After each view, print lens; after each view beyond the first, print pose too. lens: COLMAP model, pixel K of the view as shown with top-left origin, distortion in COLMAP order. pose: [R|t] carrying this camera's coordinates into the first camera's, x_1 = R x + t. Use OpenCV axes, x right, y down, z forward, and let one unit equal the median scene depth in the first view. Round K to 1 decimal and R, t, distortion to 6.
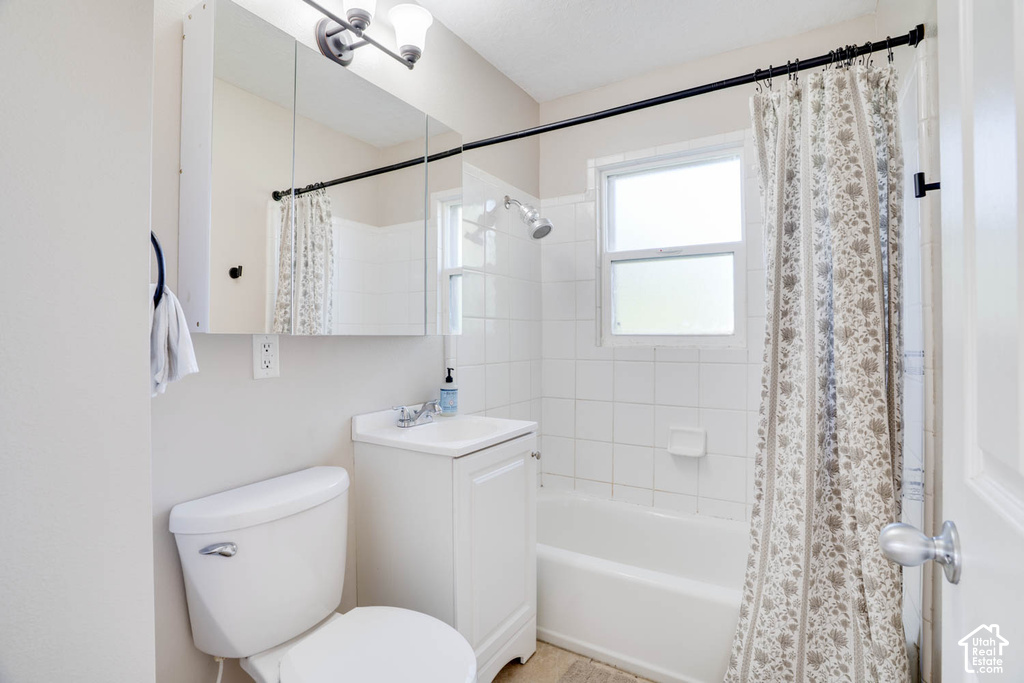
lens RADIAL K [[497.4, 0, 511.5], [0, 497.4, 337.0], [0, 0, 1]] dist [-0.027854, 0.002782]
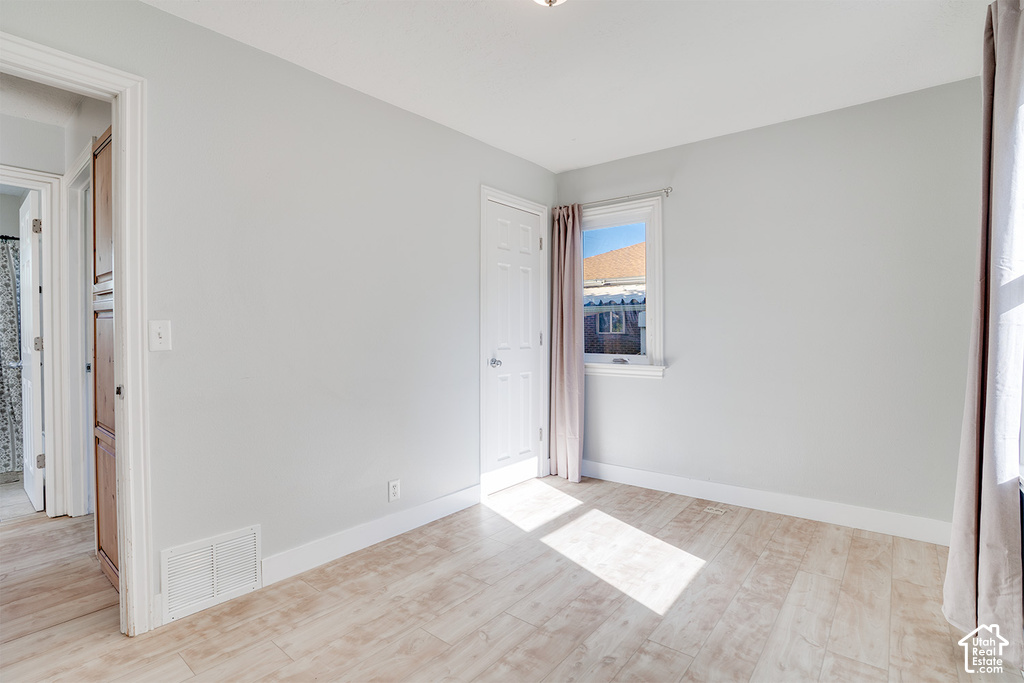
lens RADIAL K [[497.4, 0, 520.2], [0, 497.4, 342.5], [0, 0, 1]] dist [-0.027854, 0.002782]
pose [[0.119839, -0.010127, 0.992742, -1.995405], [-0.006508, 0.999918, 0.010986, 0.016301], [-0.992772, -0.007777, 0.119764, -2.648569]]
